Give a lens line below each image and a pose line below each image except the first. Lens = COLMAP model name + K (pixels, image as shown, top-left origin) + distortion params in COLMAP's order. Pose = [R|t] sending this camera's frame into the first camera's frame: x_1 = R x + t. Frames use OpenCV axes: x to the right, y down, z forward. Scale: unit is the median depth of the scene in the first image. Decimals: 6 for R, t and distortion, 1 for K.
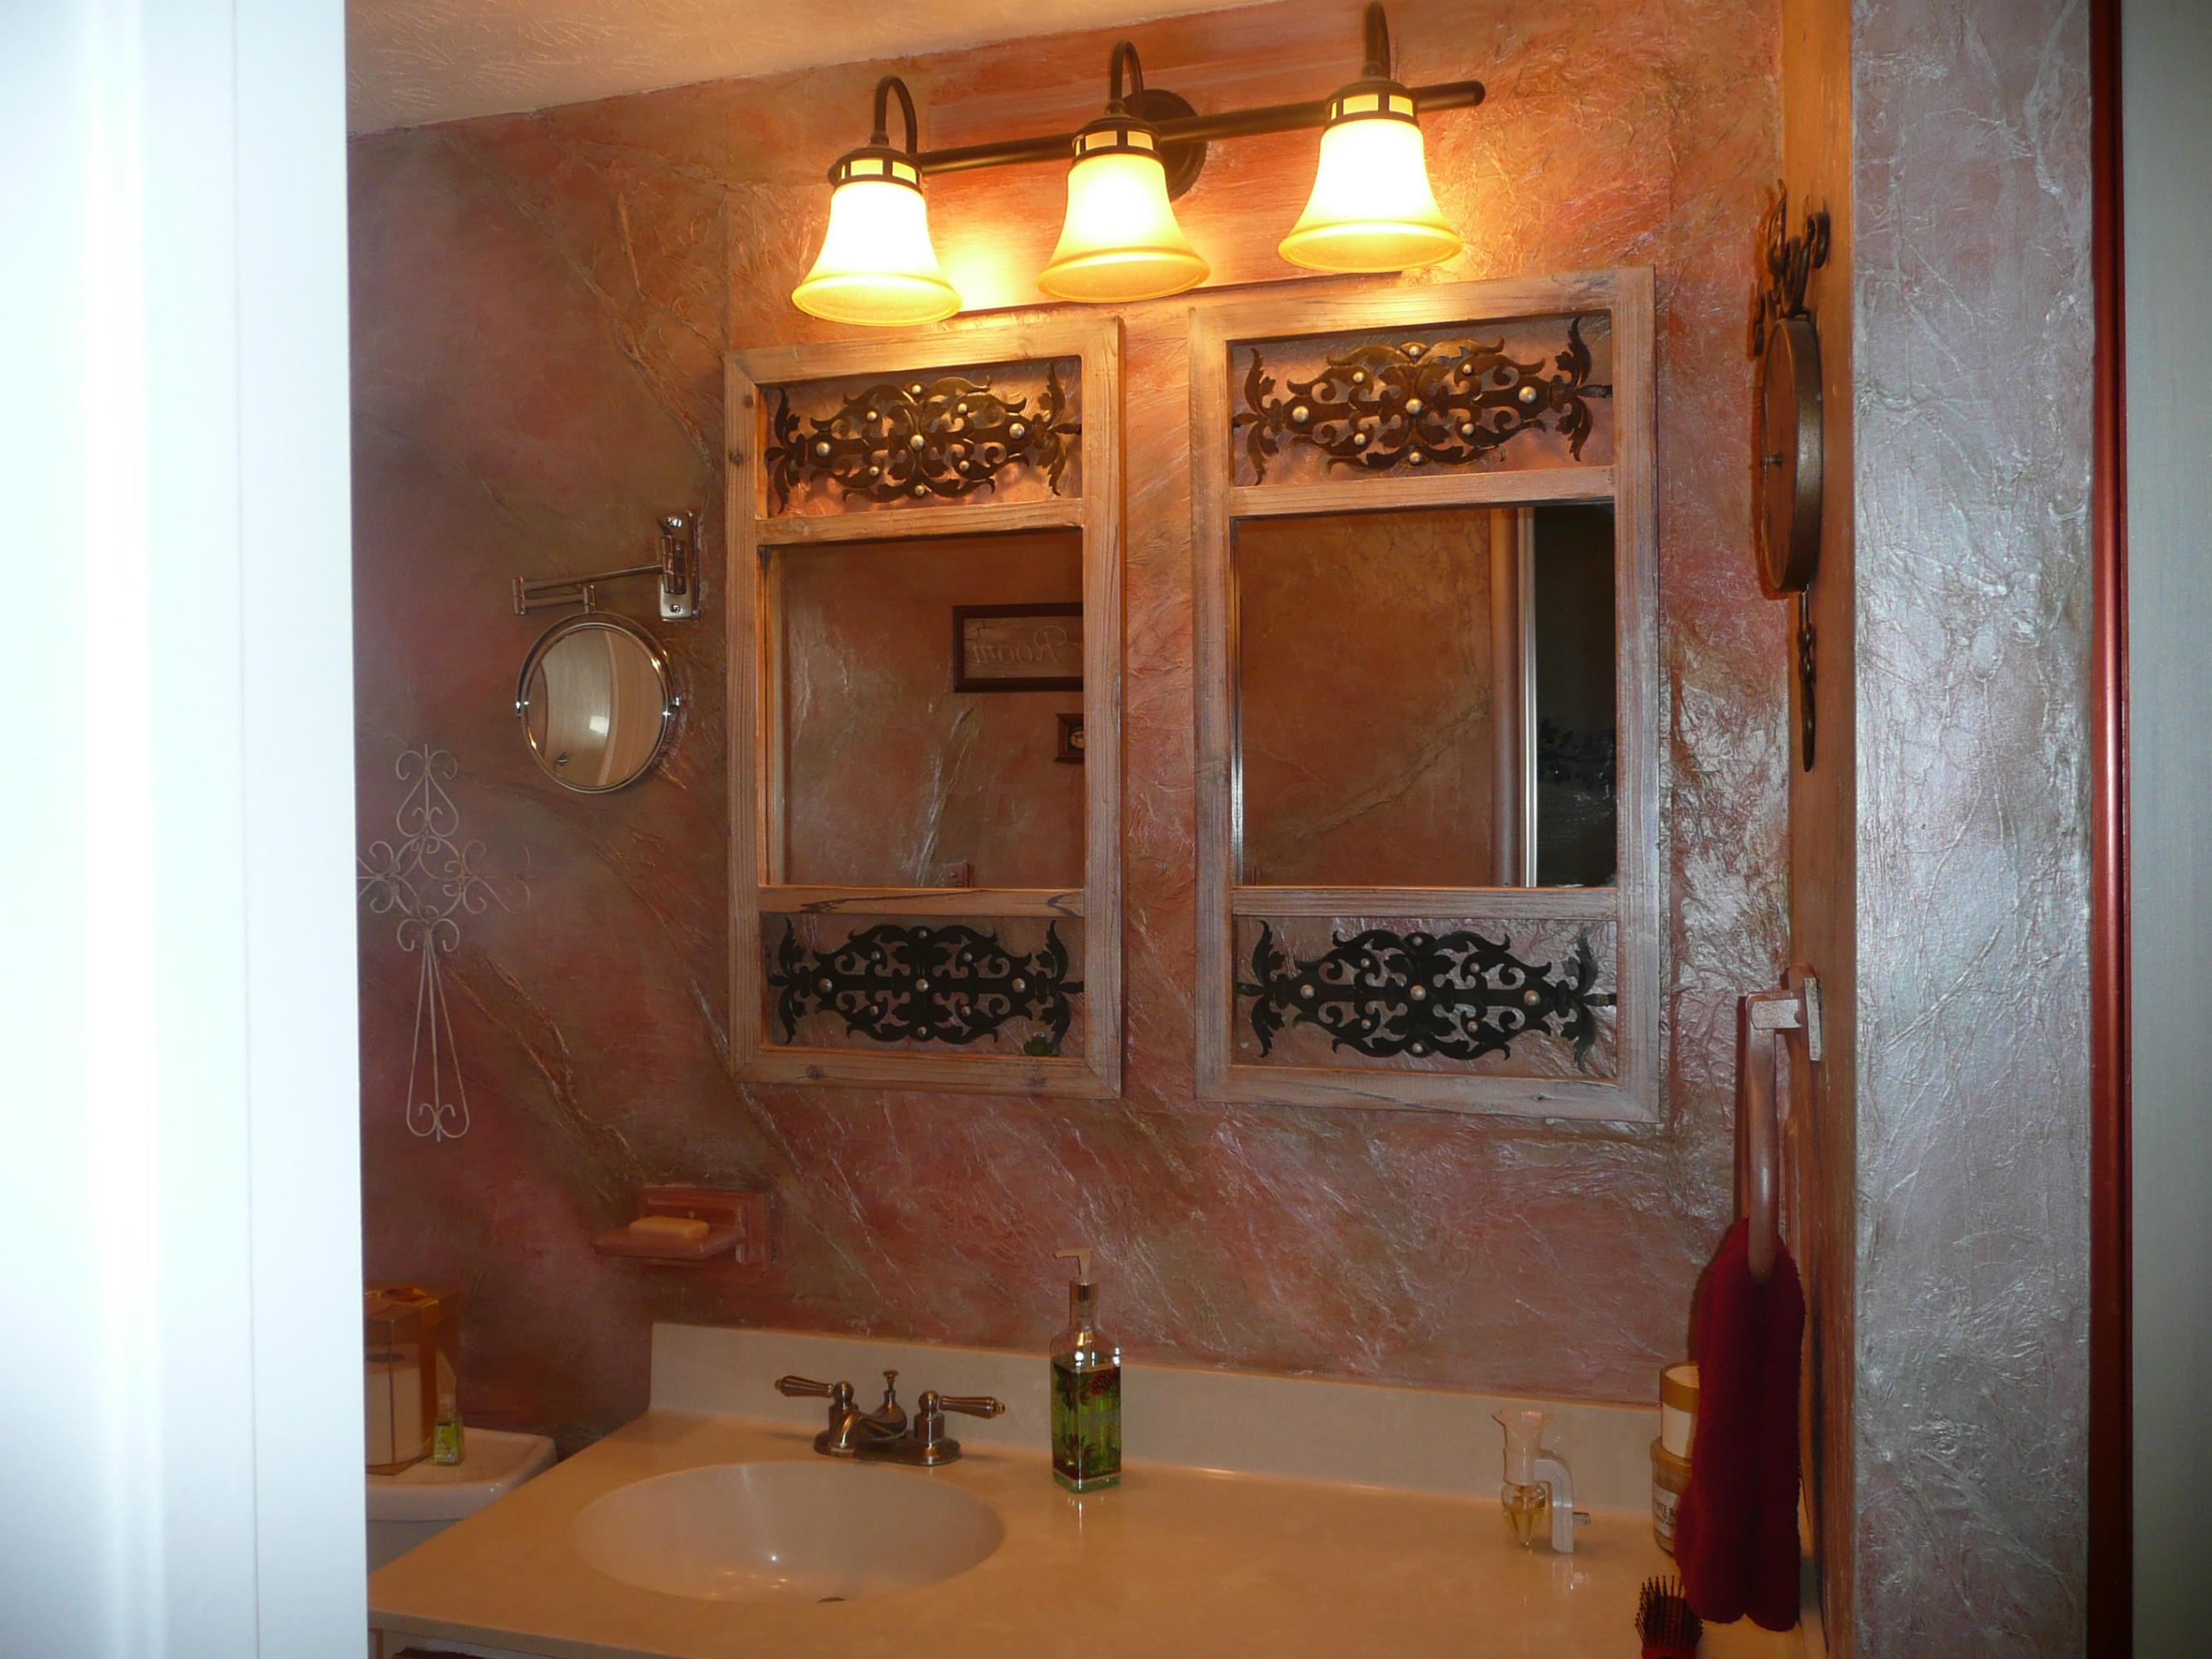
lens RADIAL K [[1864.2, 0, 1108.8], [0, 1864.2, 836.9], [0, 0, 1]] dist [-0.037648, 0.042009]
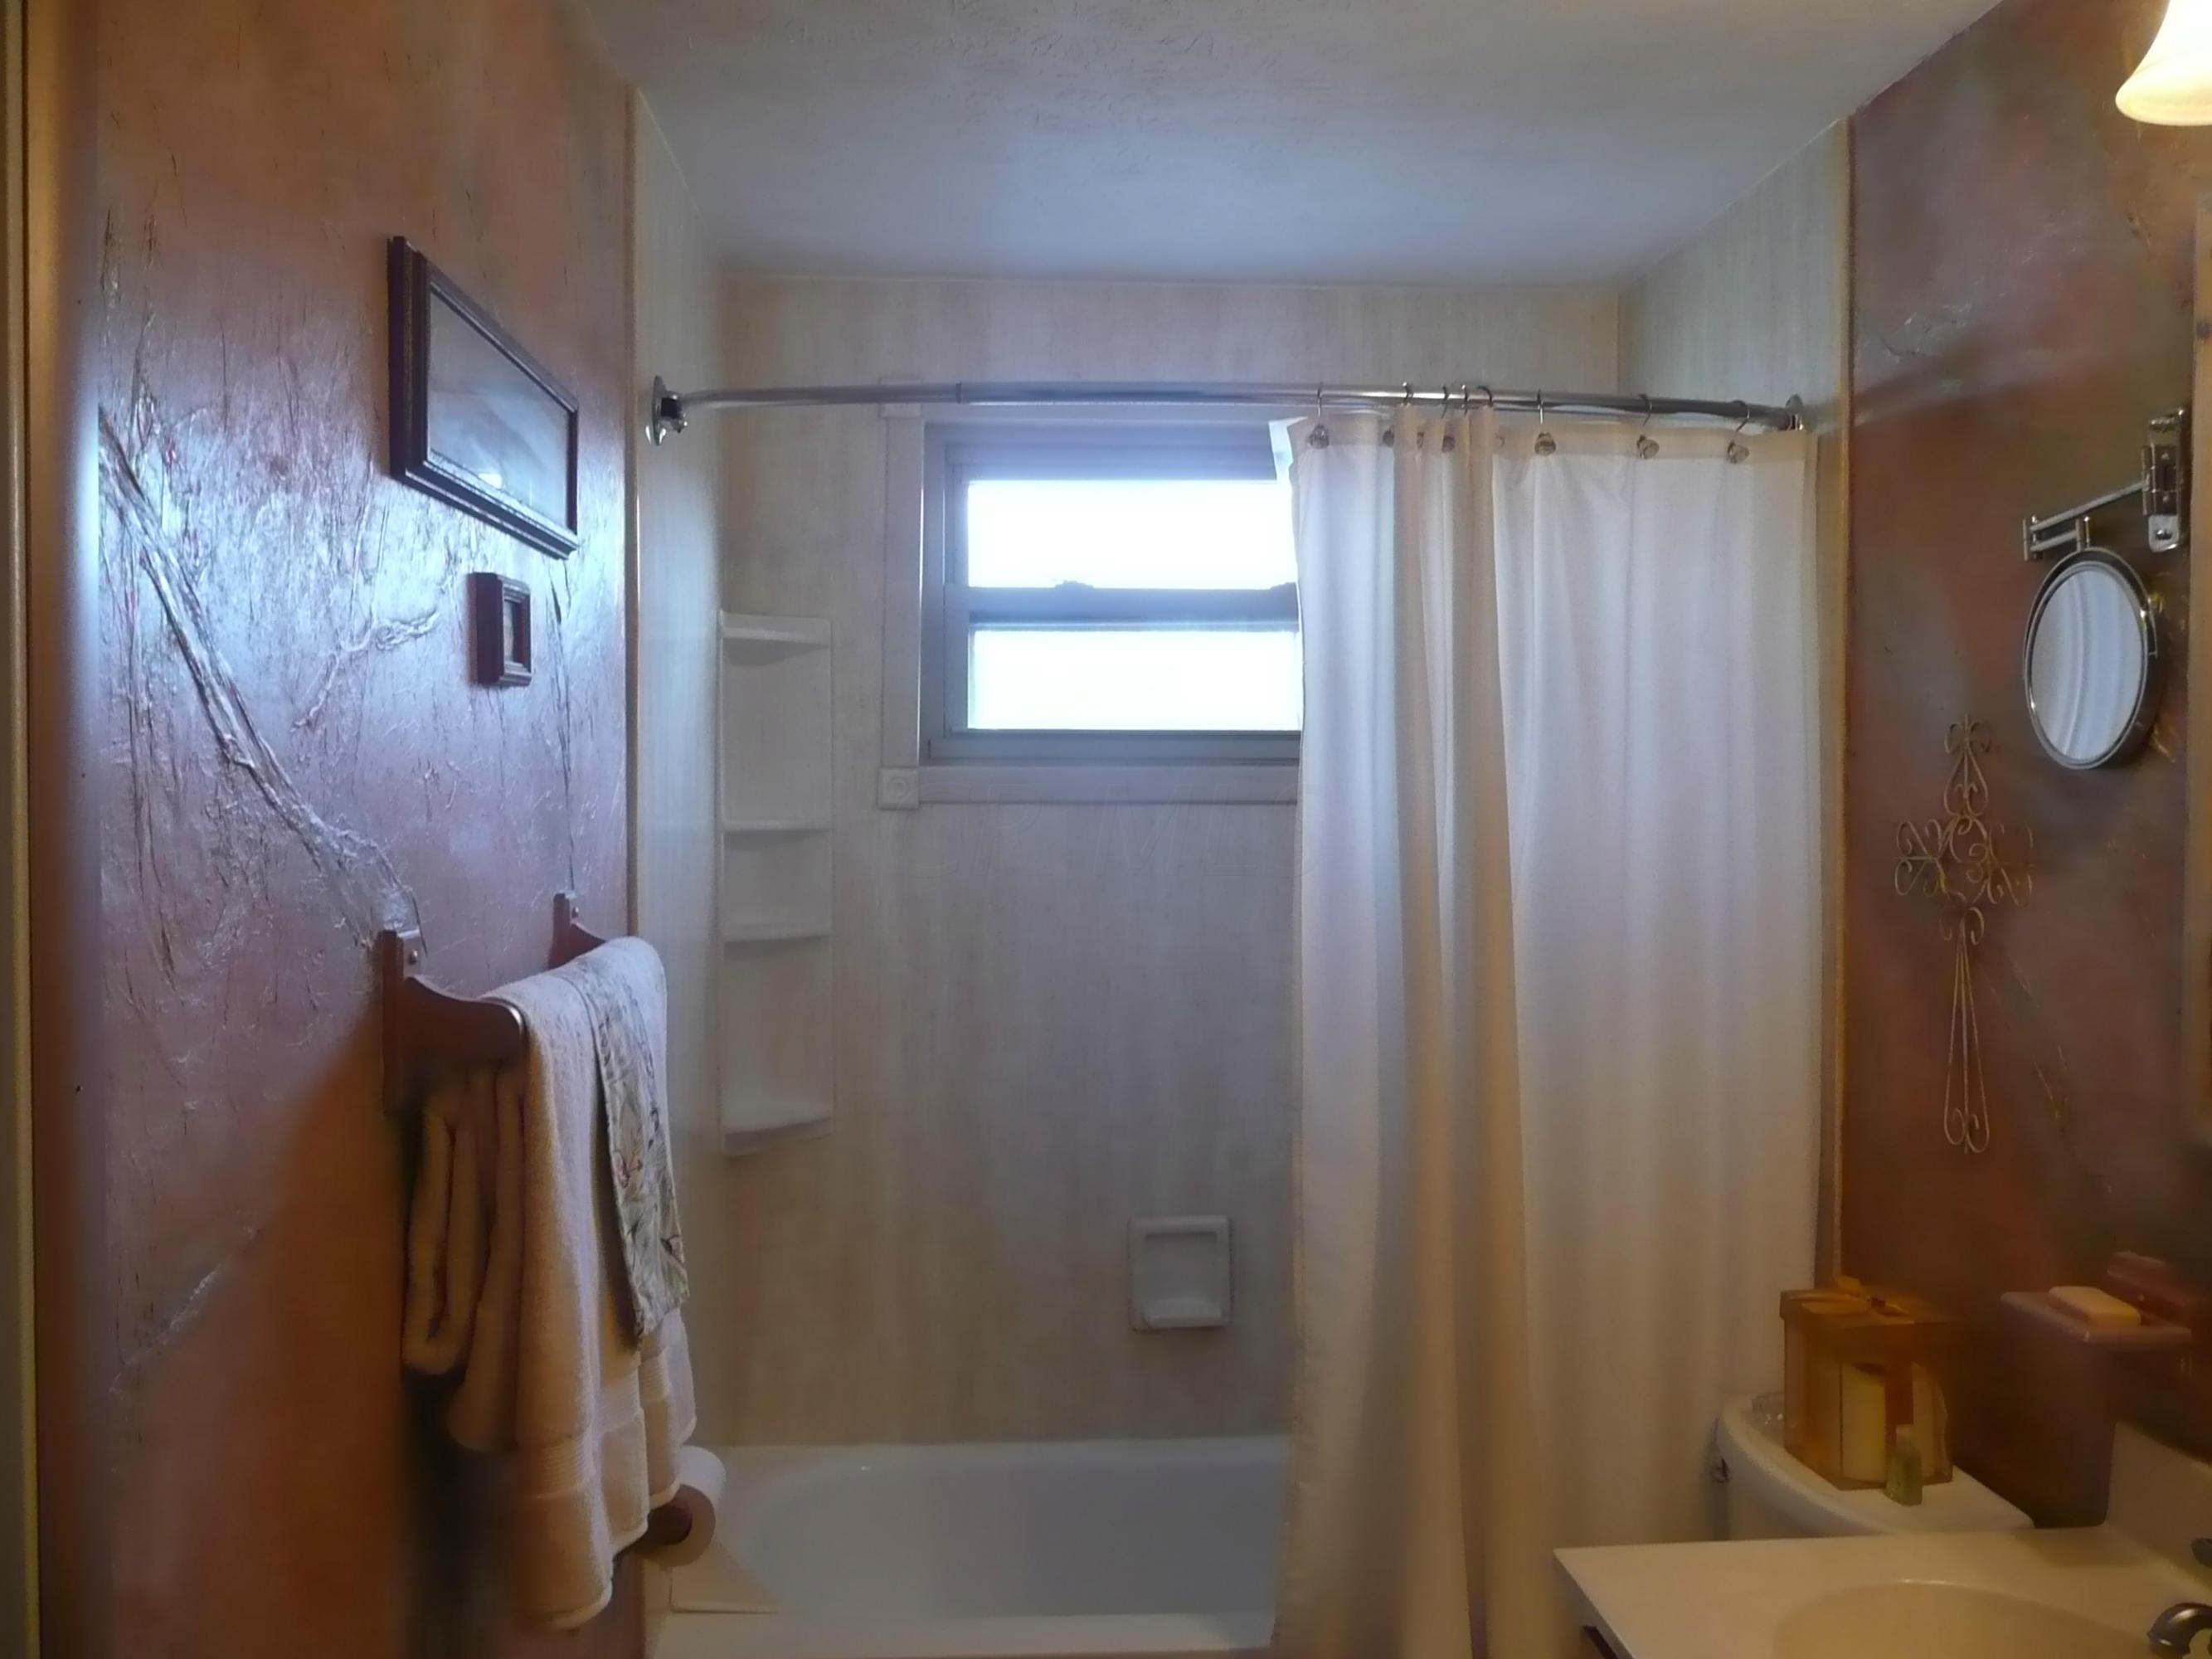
lens RADIAL K [[1864.2, 0, 1108.8], [0, 1864.2, 836.9], [0, 0, 1]] dist [-0.037648, 0.042009]
pose [[0.388176, 0.028606, -0.921141, 0.315118], [-0.009503, 0.999589, 0.027038, -0.010578], [0.921536, -0.001742, 0.388289, 0.272917]]
